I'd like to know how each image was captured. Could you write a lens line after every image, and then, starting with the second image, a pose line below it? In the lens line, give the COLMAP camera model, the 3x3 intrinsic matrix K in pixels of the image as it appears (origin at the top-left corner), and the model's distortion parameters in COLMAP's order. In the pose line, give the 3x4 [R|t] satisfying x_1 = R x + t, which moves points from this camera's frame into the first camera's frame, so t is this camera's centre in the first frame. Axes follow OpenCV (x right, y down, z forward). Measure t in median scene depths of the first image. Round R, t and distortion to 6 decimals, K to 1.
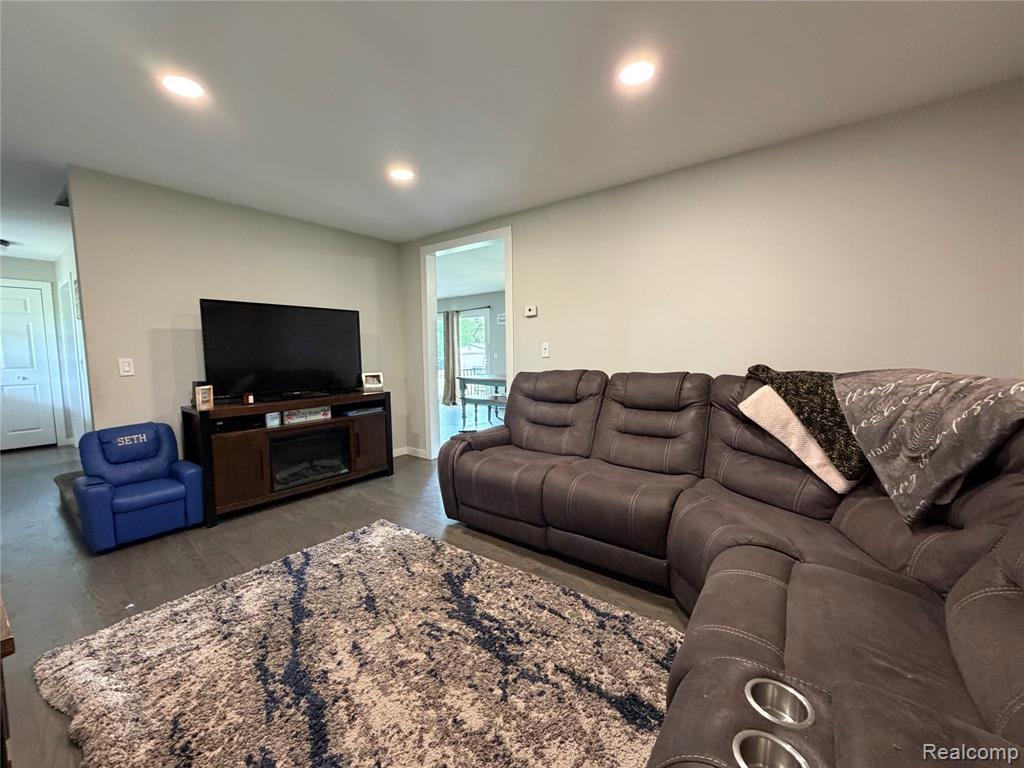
lens RADIAL K [[410.4, 0, 512.0], [0, 410.4, 384.0], [0, 0, 1]] dist [0.002231, -0.000303]
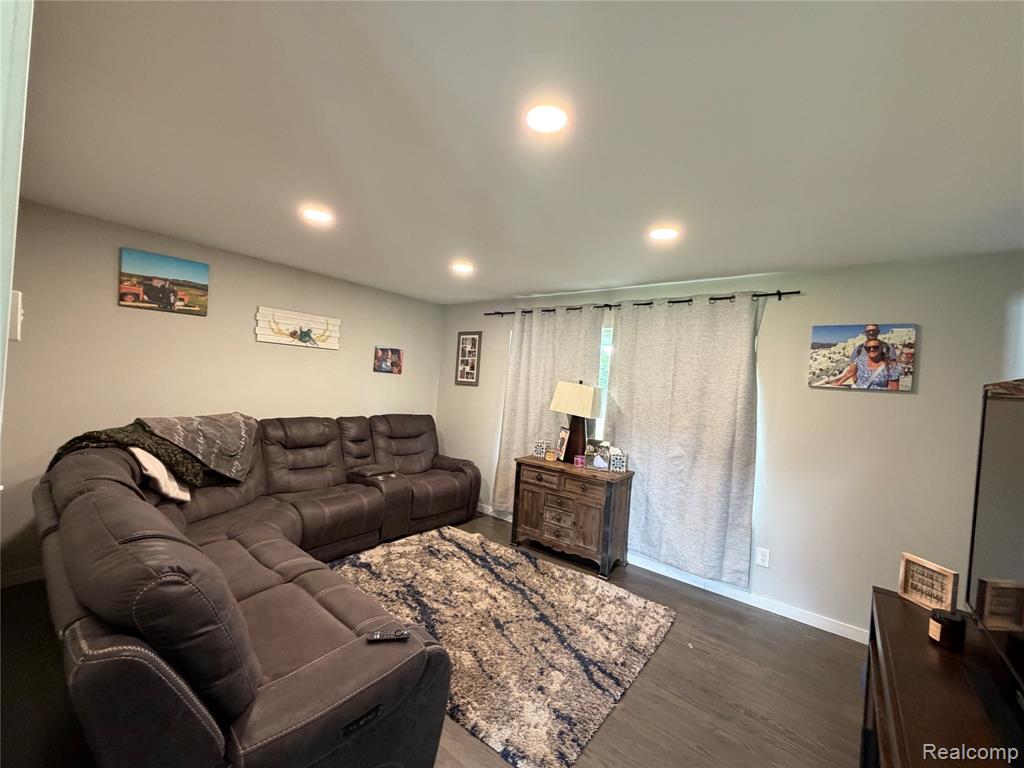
lens RADIAL K [[410.4, 0, 512.0], [0, 410.4, 384.0], [0, 0, 1]] dist [0.002231, -0.000303]
pose [[-0.998091, -0.058758, 0.019027, -0.402075], [-0.056997, 0.994947, 0.082659, -0.358651], [-0.023787, 0.081417, -0.996396, 2.424461]]
